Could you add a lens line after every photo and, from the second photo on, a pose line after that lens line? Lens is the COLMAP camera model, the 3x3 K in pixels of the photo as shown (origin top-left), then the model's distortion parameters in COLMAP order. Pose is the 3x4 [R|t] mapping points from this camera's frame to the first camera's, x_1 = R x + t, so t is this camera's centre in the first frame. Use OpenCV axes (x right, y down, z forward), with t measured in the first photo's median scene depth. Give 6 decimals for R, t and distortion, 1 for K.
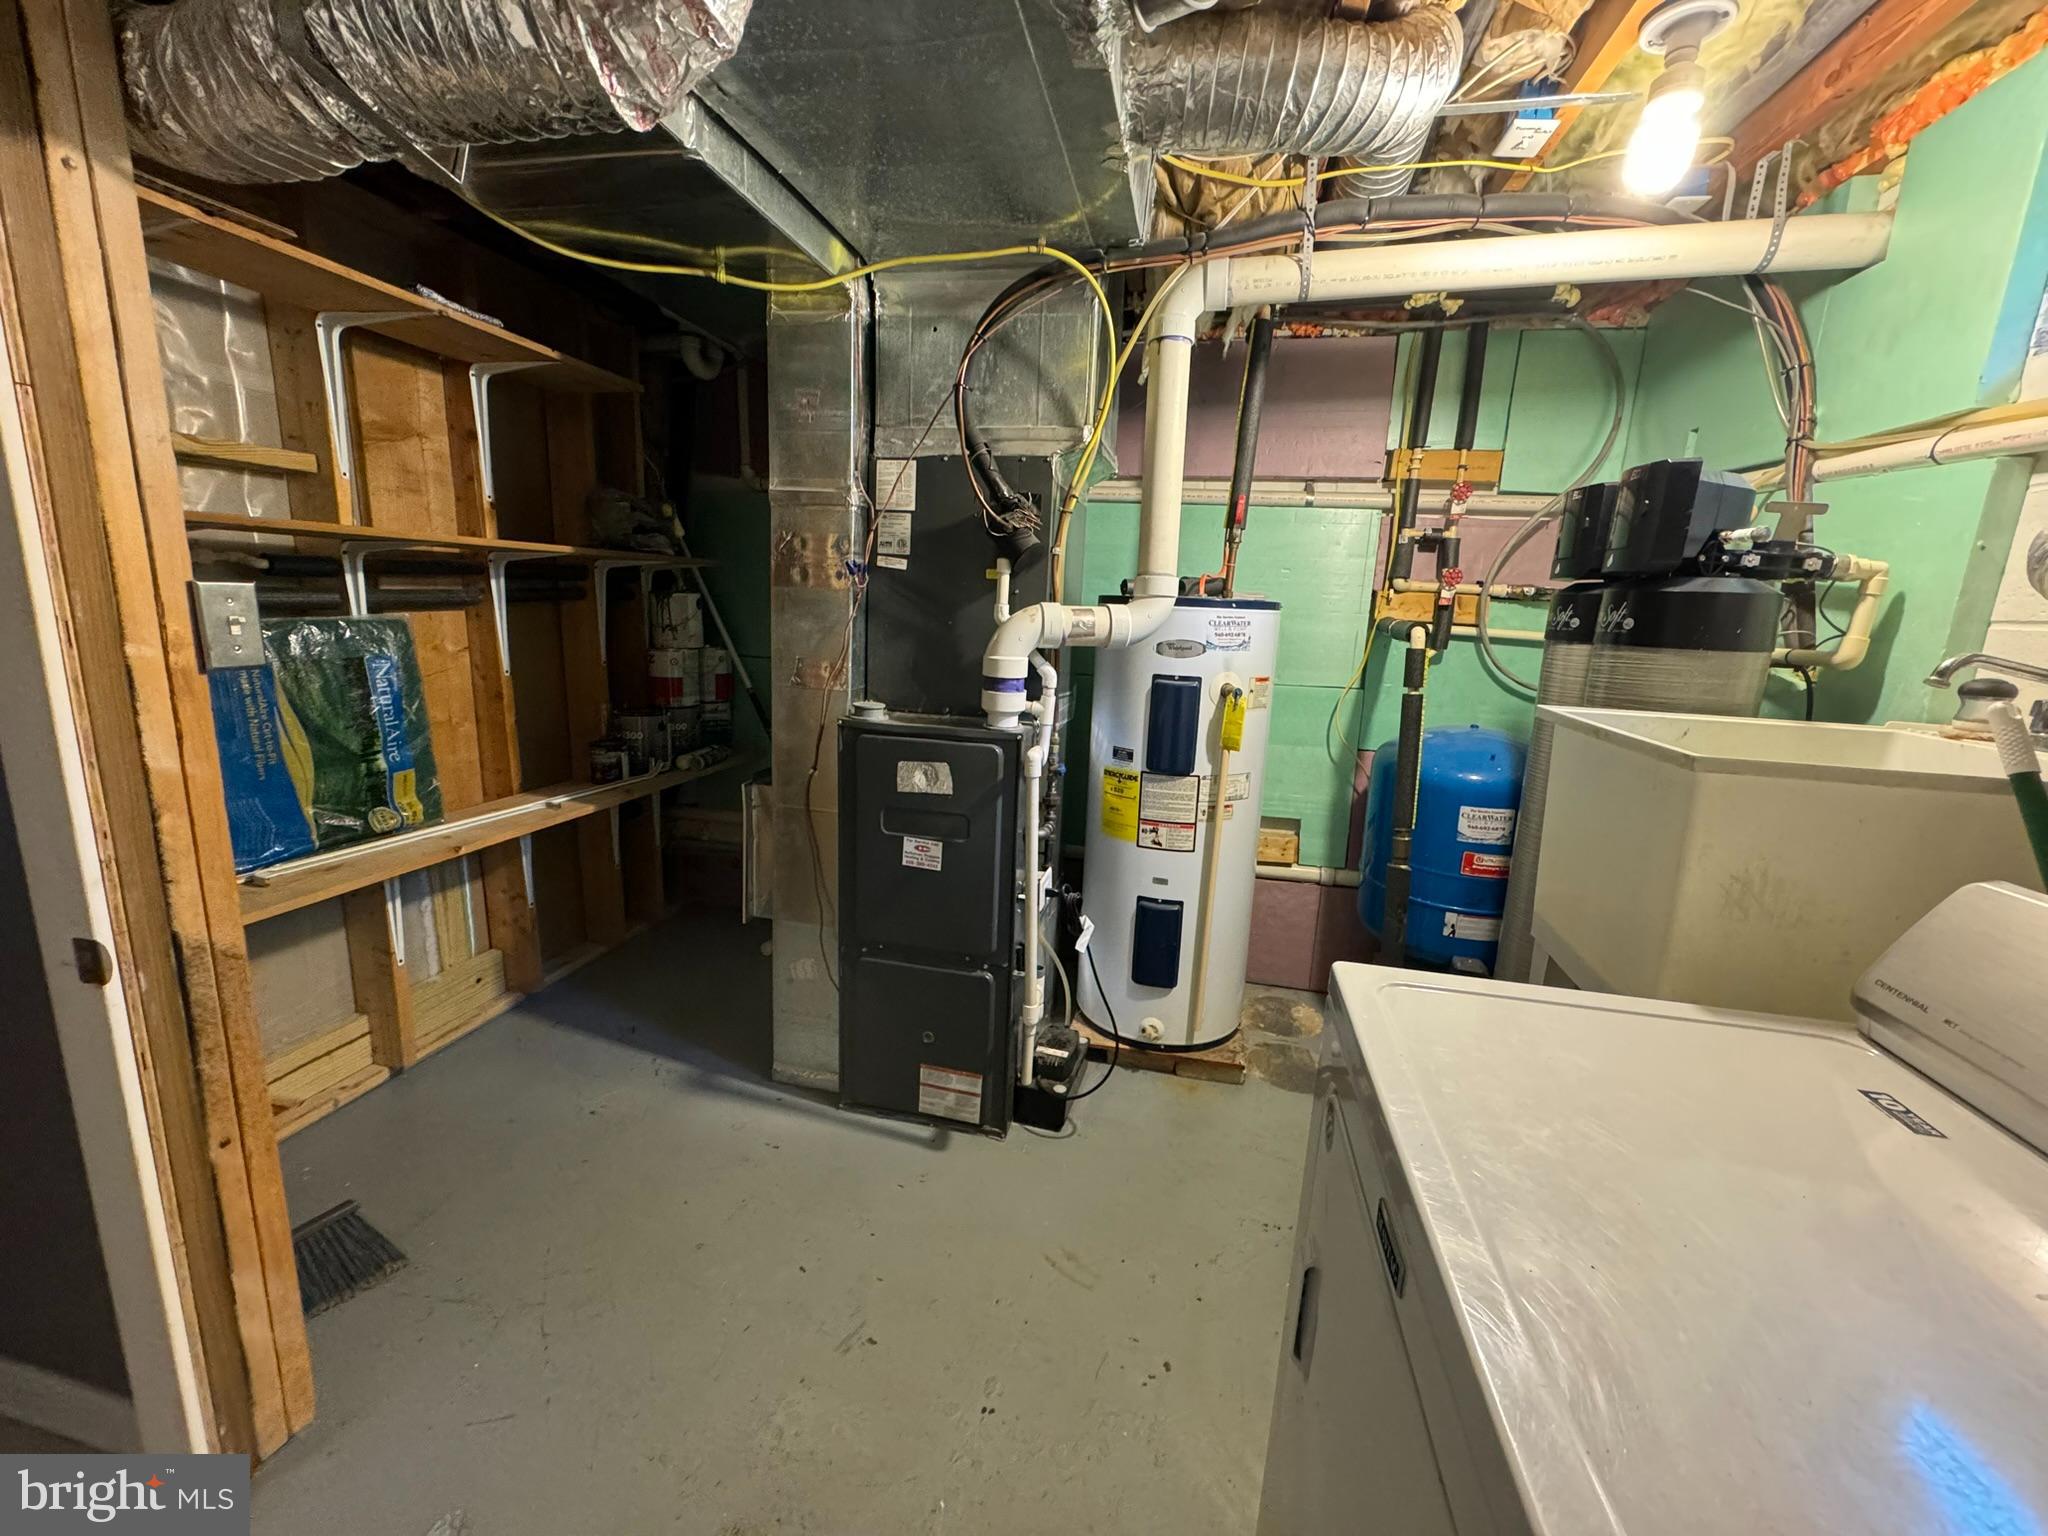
lens RADIAL K [[815.2, 0, 1023.9], [0, 815.2, 762.8], [0, 0, 1]] dist [-0.002598, 0.000836]
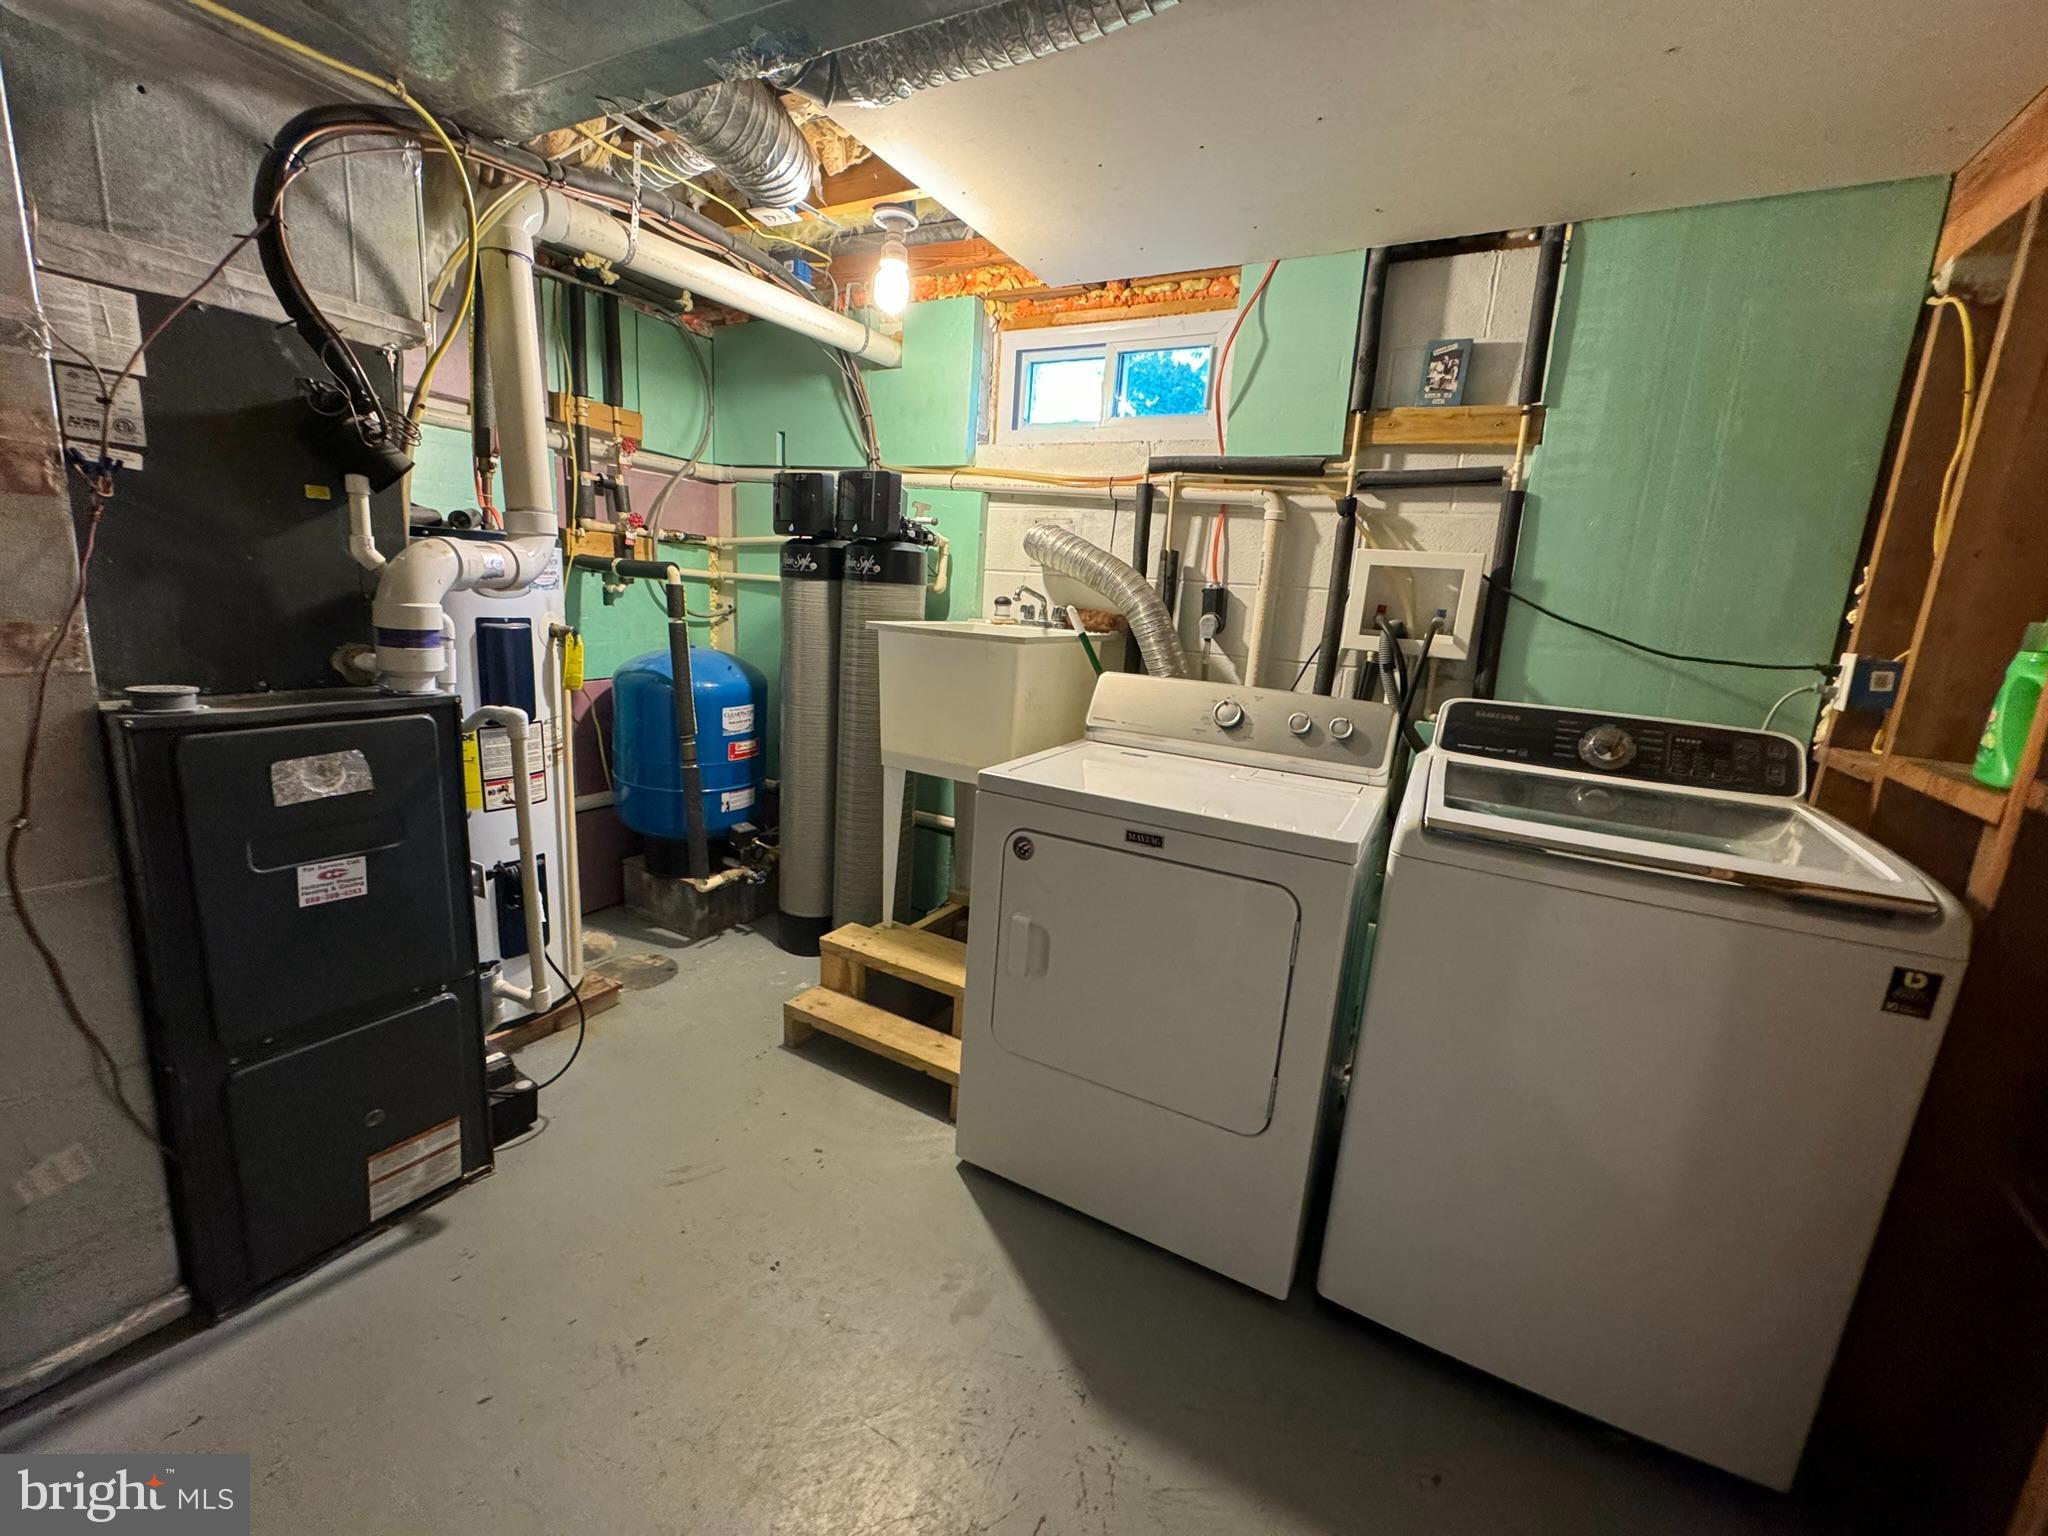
lens RADIAL K [[815.2, 0, 1023.9], [0, 815.2, 762.8], [0, 0, 1]] dist [-0.002598, 0.000836]
pose [[0.282608, -0.219110, 0.933876, -0.575016], [0.137300, 0.972778, 0.186687, -0.040063], [-0.949358, 0.075462, 0.304999, 0.175351]]
